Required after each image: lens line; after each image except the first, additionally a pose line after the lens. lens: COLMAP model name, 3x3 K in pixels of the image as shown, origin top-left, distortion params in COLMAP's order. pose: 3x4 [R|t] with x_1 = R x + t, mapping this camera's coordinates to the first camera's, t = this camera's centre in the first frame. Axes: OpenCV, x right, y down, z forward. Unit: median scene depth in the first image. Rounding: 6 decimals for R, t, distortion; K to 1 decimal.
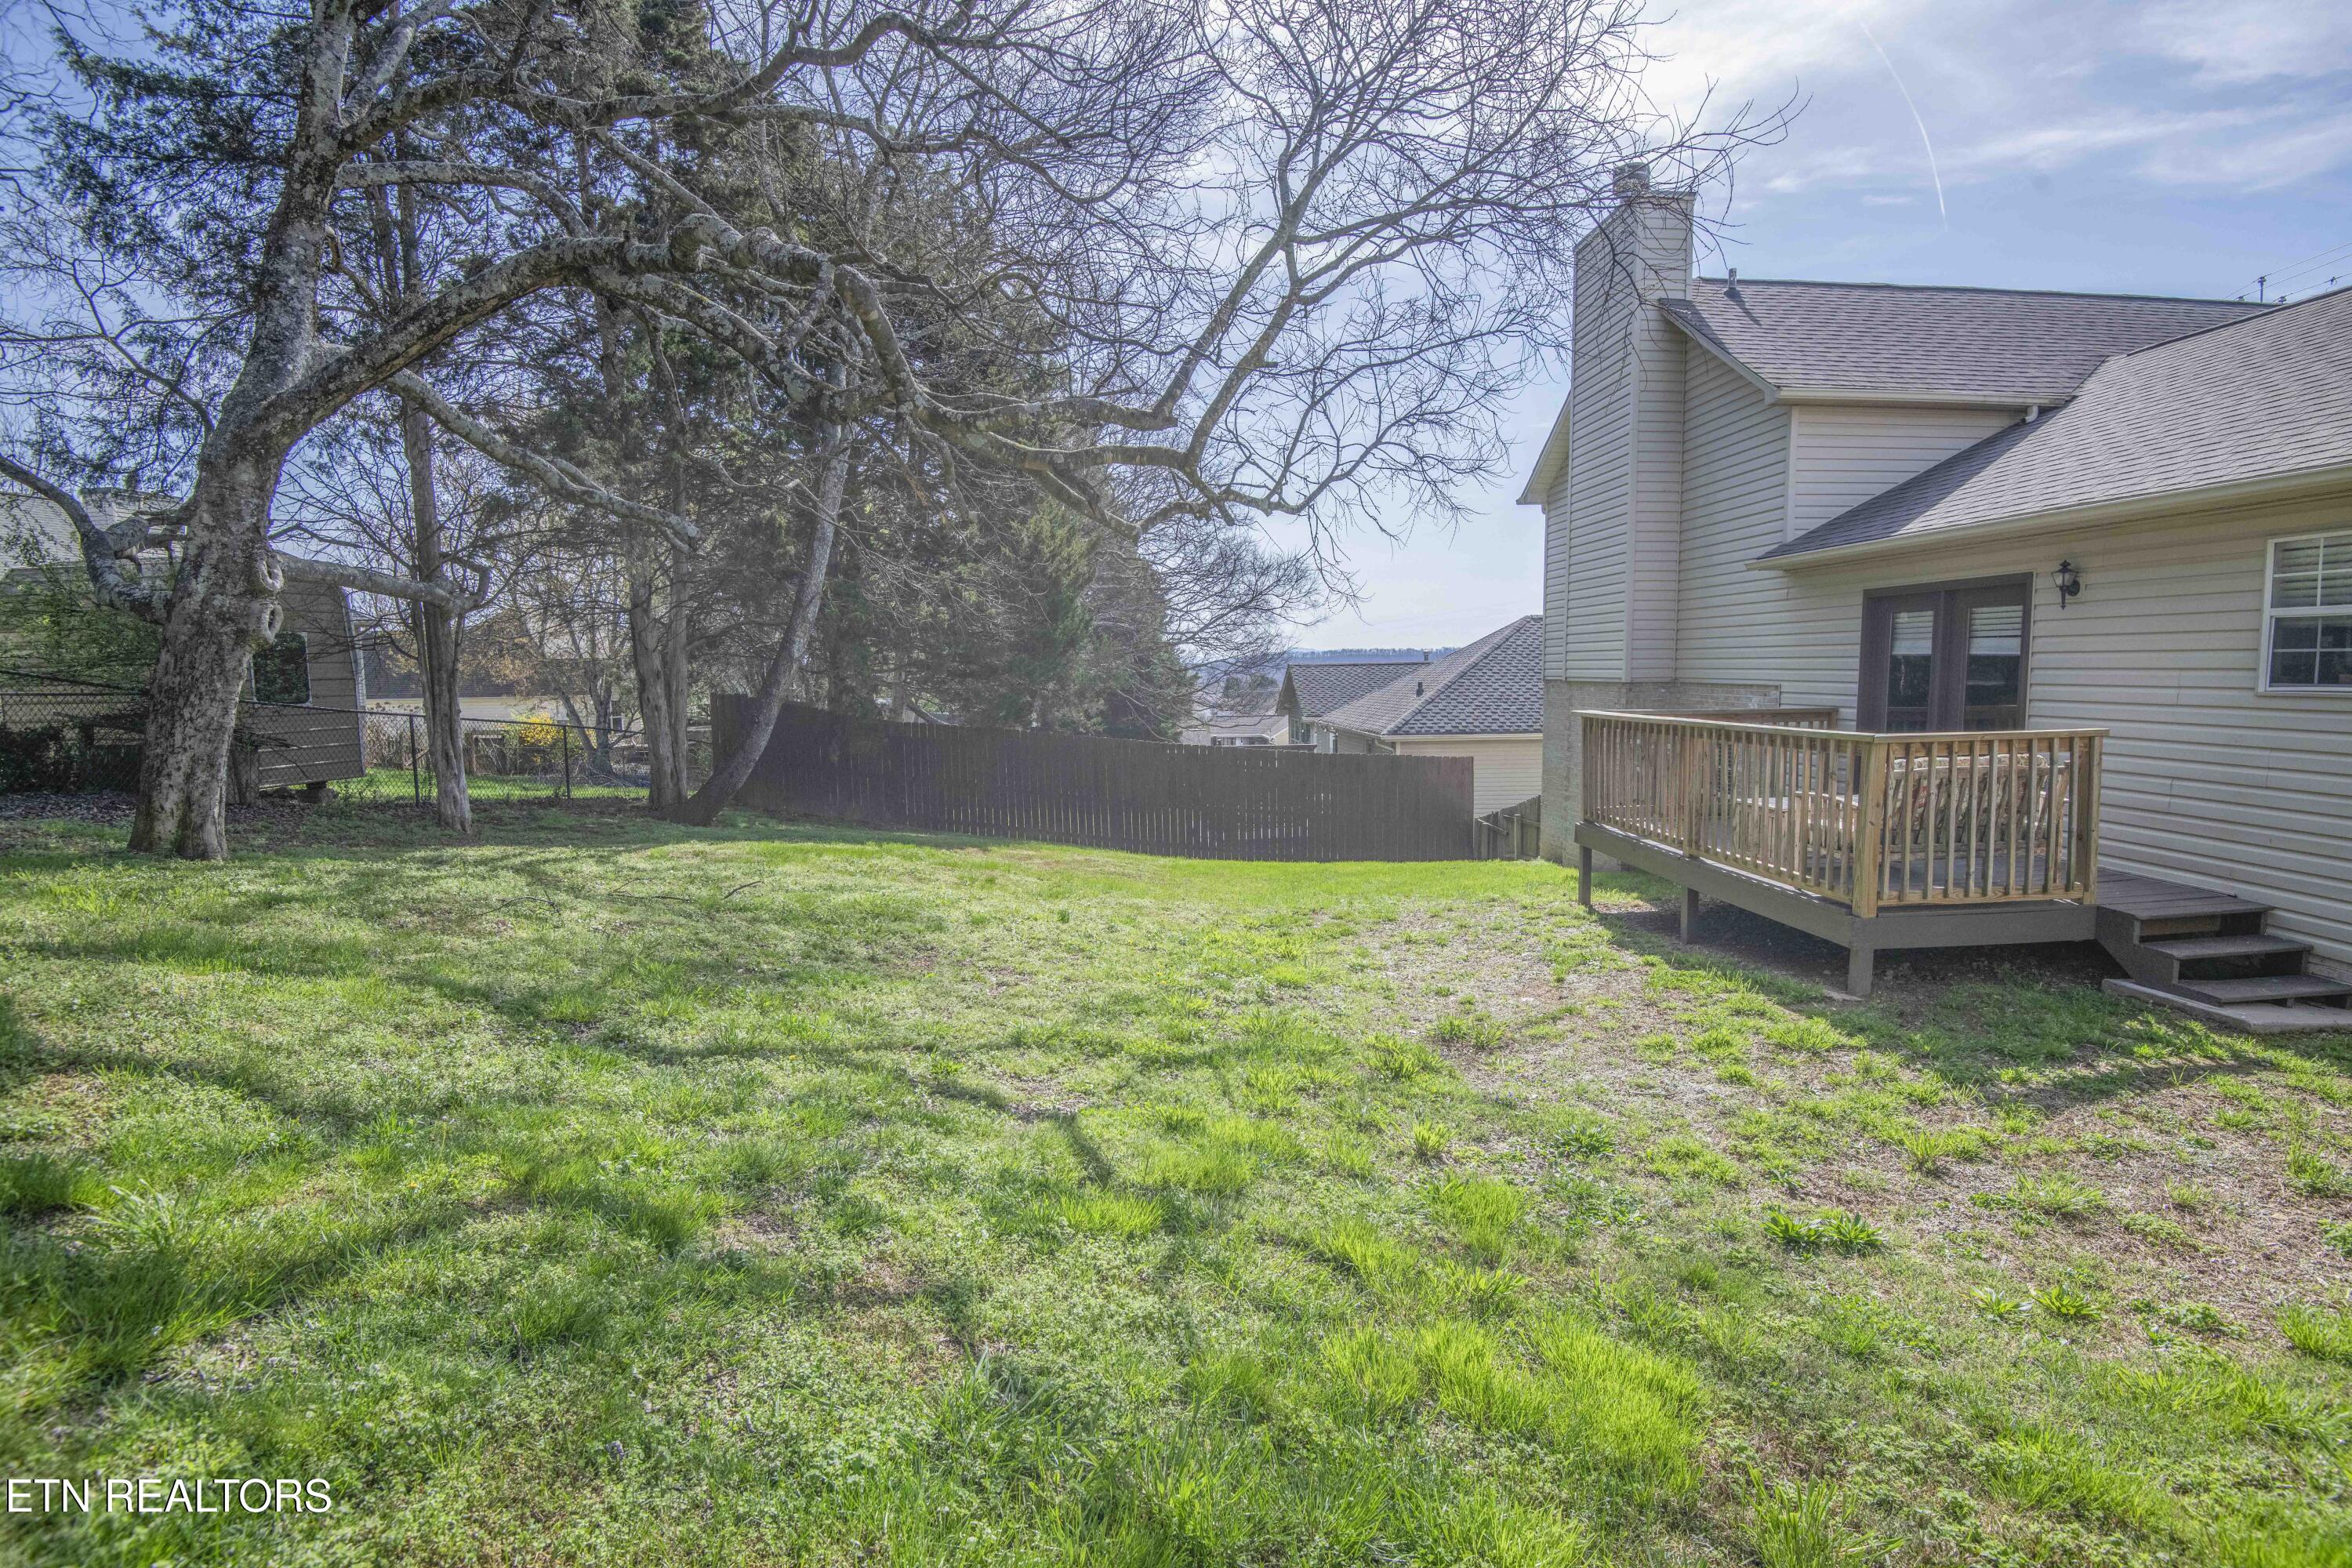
lens RADIAL K [[1083.2, 0, 1182.3], [0, 1083.2, 779.5], [0, 0, 1]] dist [-0.004353, -0.023402]
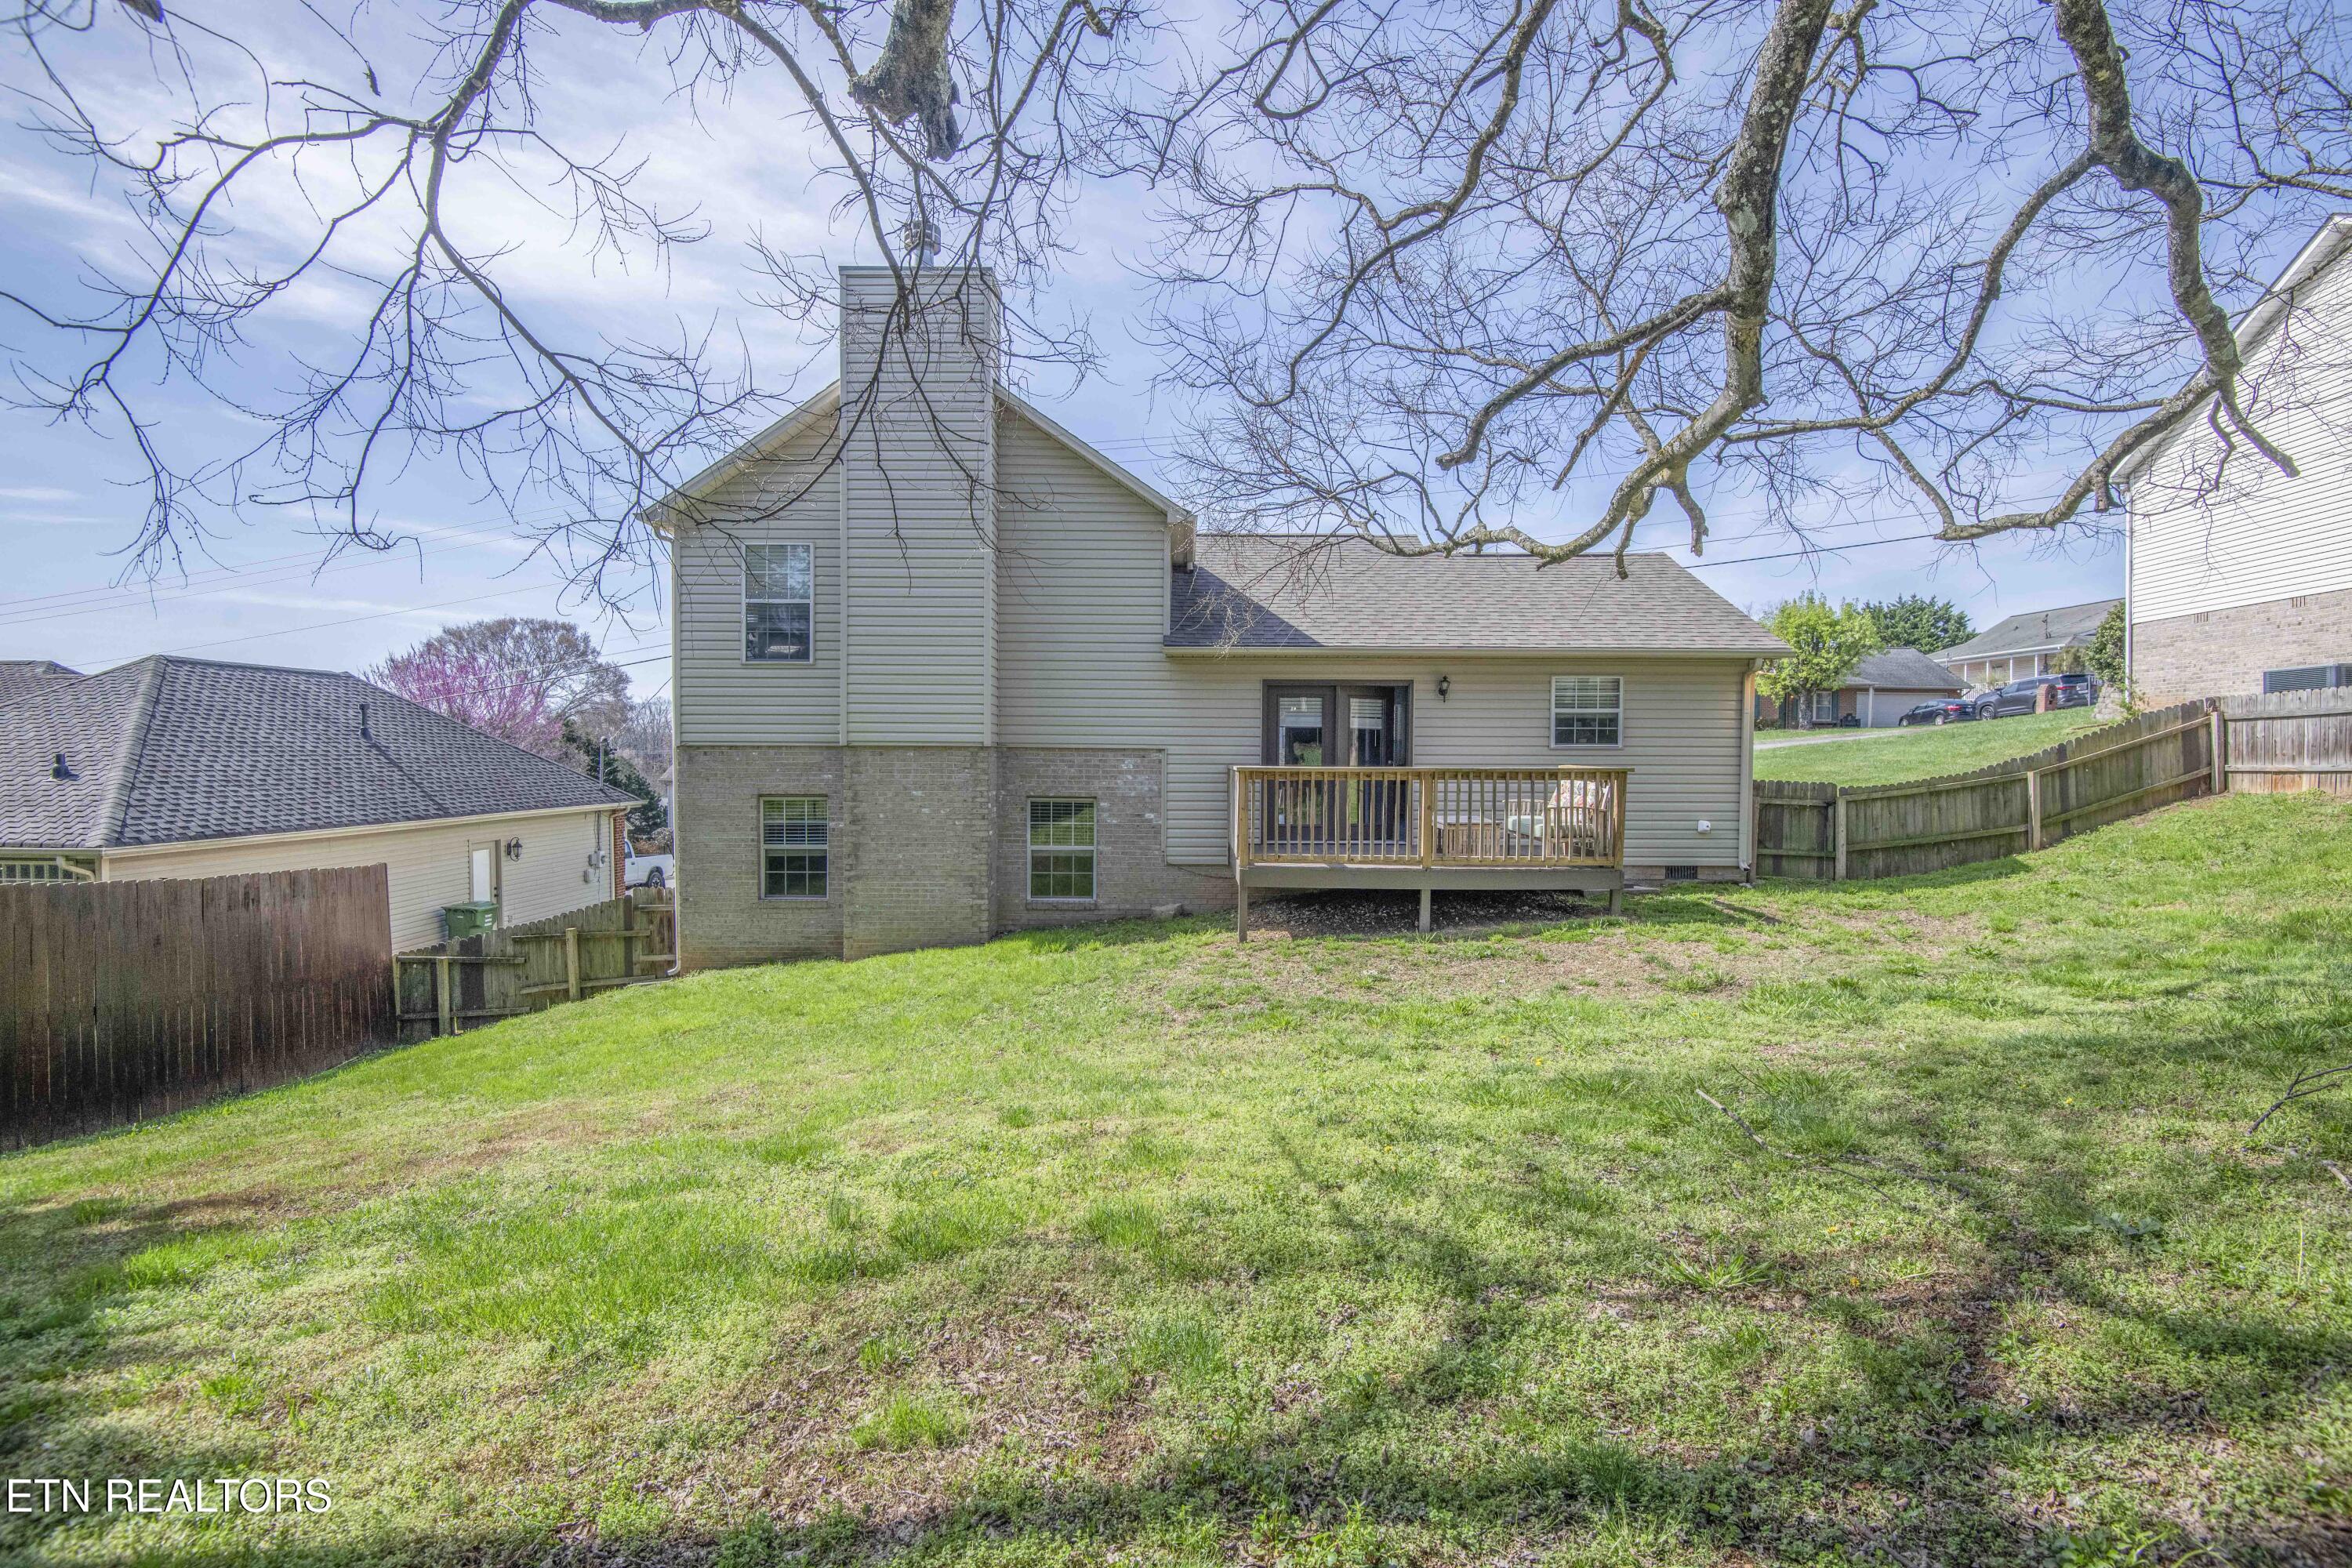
lens RADIAL K [[1066.8, 0, 1186.9], [0, 1066.8, 791.5], [0, 0, 1]] dist [-0.011589, -0.021886]
pose [[0.057775, -0.022198, 0.998083, -0.780265], [0.094294, 0.995405, 0.016681, -0.066089], [-0.993867, 0.093149, 0.059603, 1.064414]]
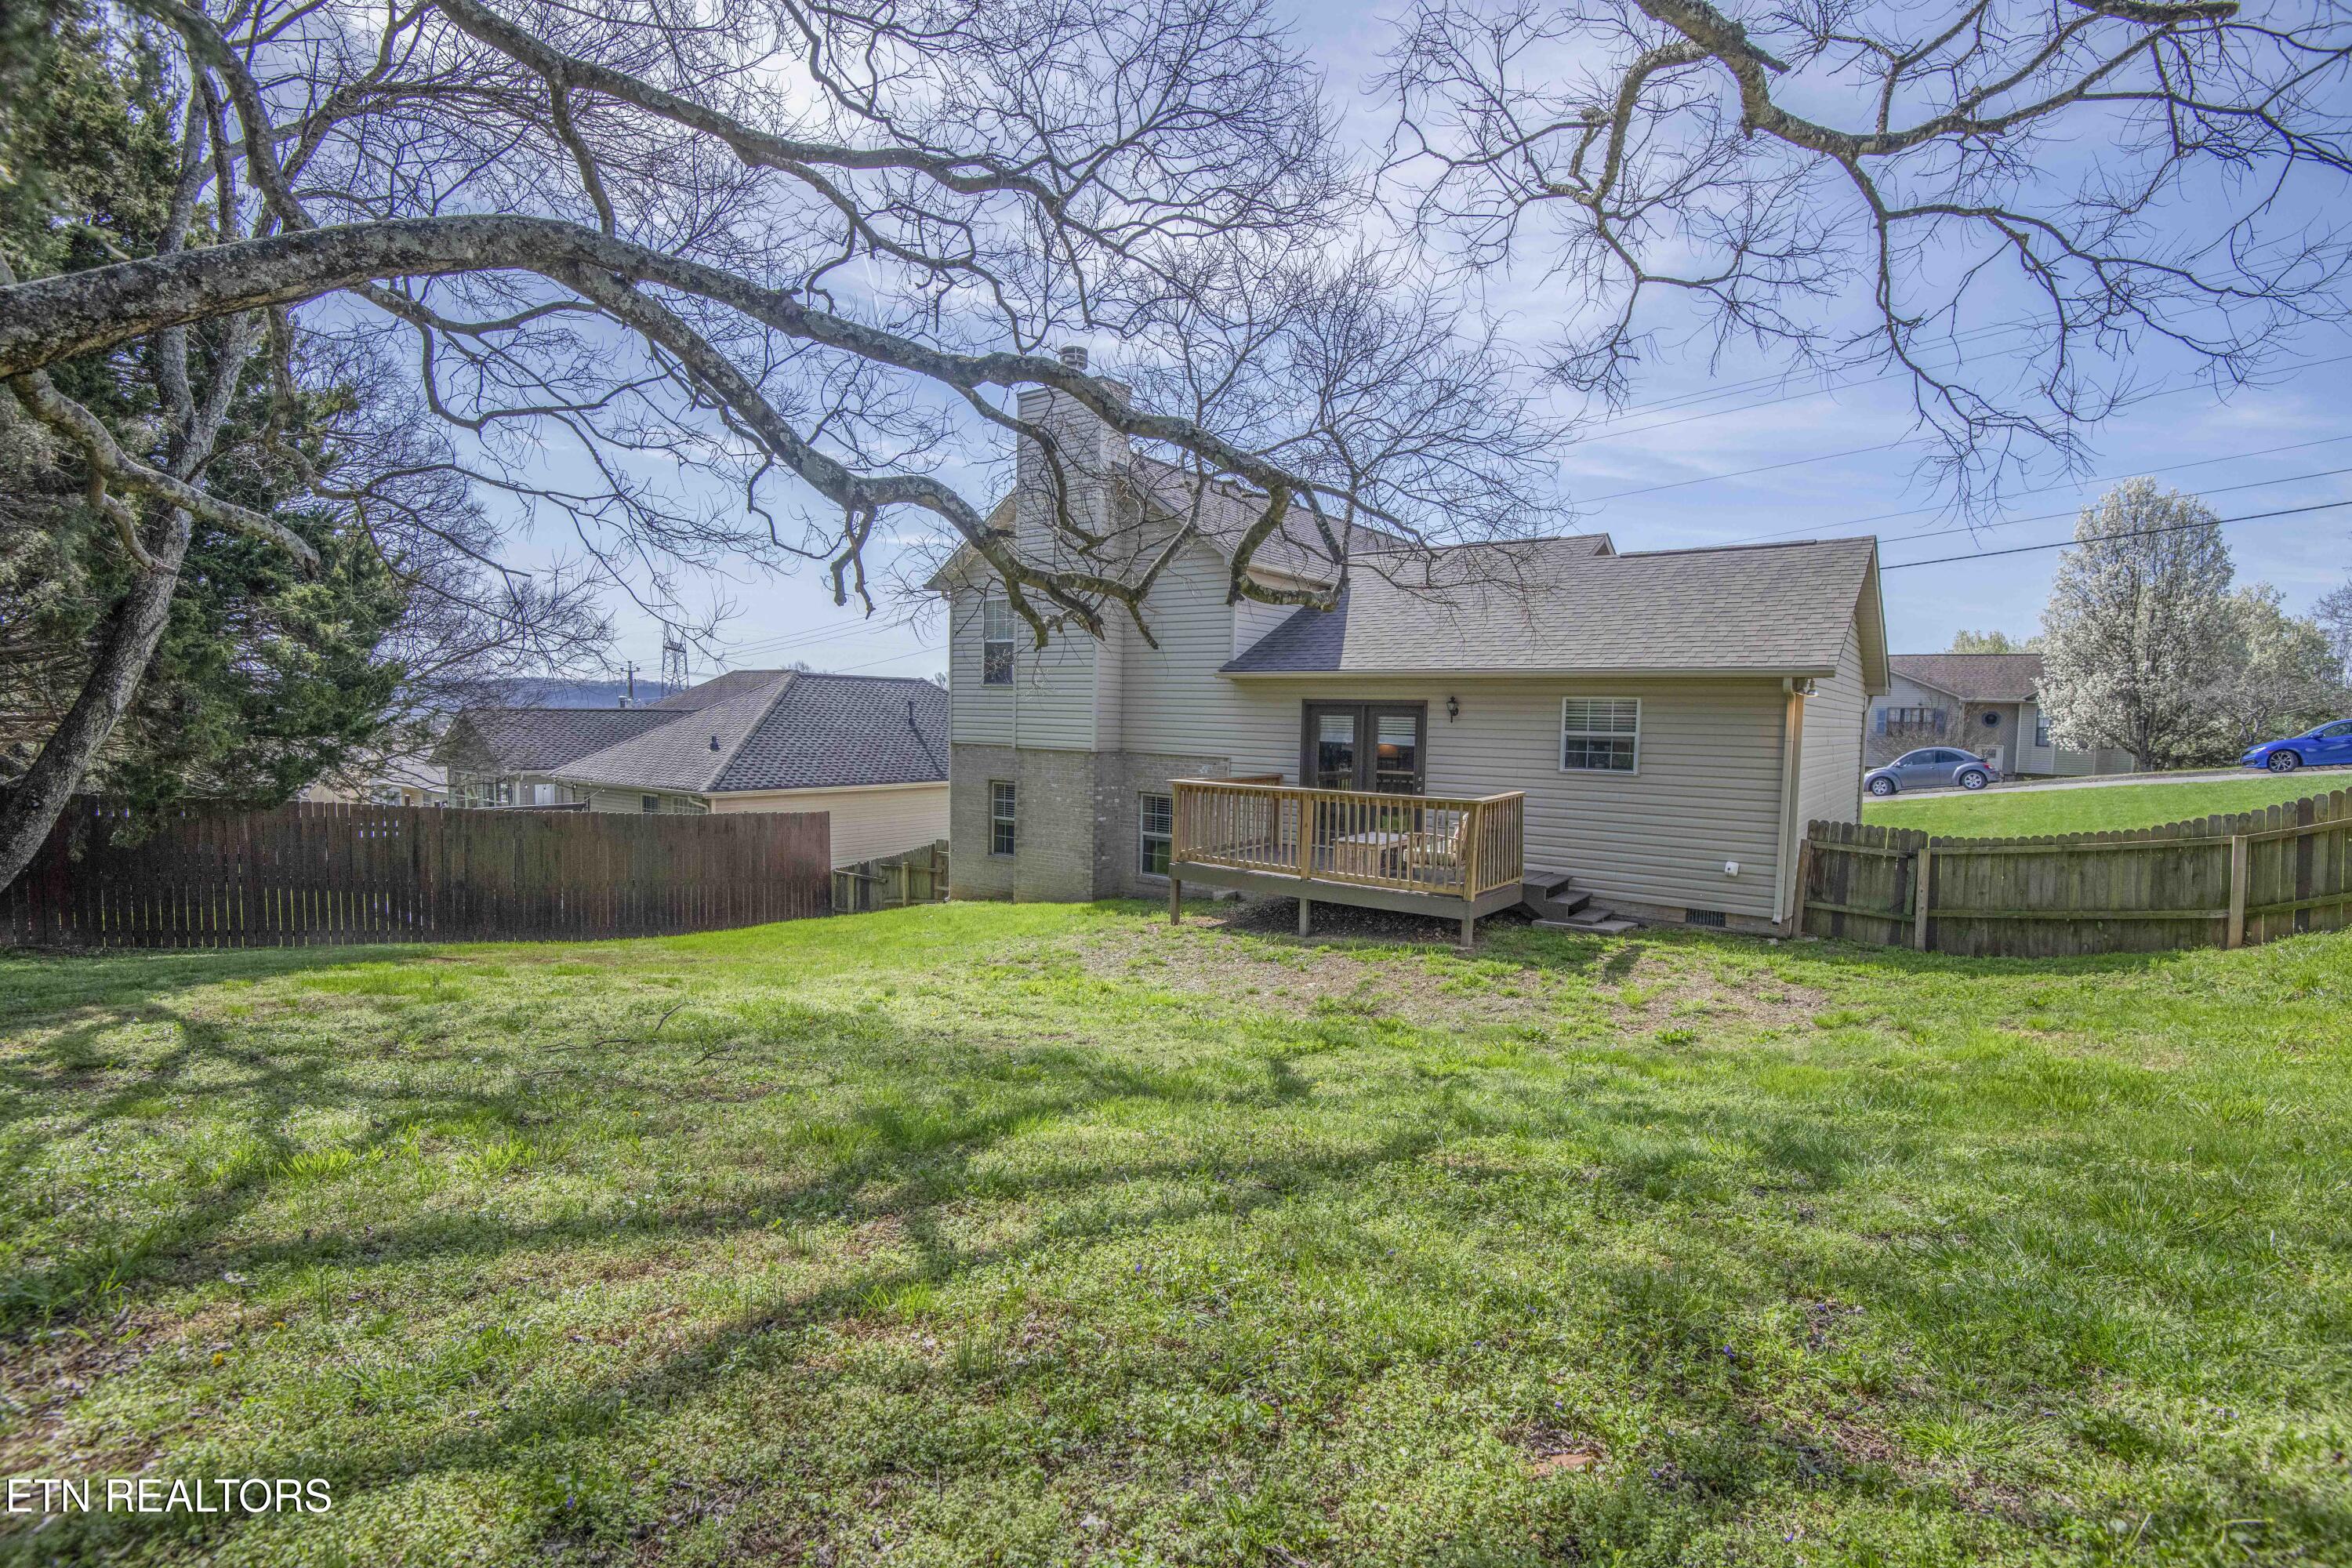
lens RADIAL K [[1089.9, 0, 1185.1], [0, 1089.9, 776.4], [0, 0, 1]] dist [-0.007086, -0.019126]
pose [[0.647142, -0.016565, 0.762189, -0.706569], [0.046461, 0.998763, -0.017742, -0.045720], [-0.760952, 0.046894, 0.647111, 0.118304]]
